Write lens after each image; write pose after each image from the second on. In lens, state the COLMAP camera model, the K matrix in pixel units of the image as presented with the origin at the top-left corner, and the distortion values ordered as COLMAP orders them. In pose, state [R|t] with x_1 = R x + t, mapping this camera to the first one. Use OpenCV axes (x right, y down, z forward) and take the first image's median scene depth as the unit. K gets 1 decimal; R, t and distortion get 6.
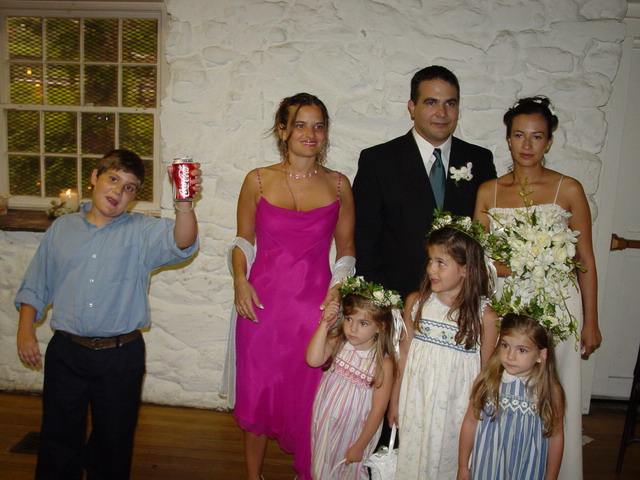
lens RADIAL K [[646.6, 0, 320.0], [0, 646.6, 240.0], [0, 0, 1]] dist [-0.166424, 0.189070]
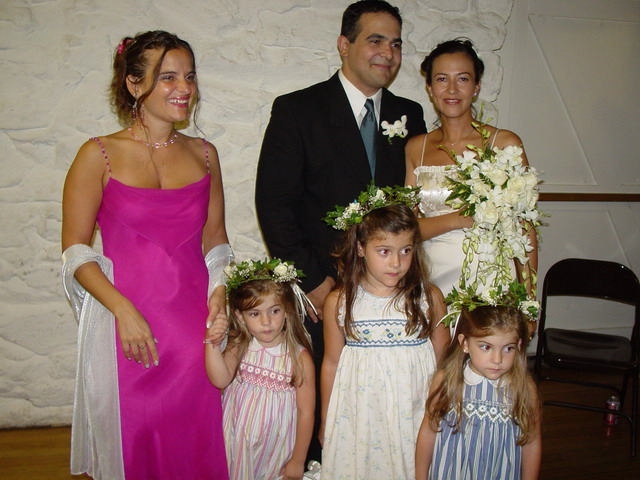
lens RADIAL K [[646.6, 0, 320.0], [0, 646.6, 240.0], [0, 0, 1]] dist [-0.166424, 0.189070]
pose [[0.965729, -0.072295, 0.249281, -0.056223], [0.054992, 0.995613, 0.075699, -0.023379], [-0.253660, -0.059396, 0.965468, 0.178259]]
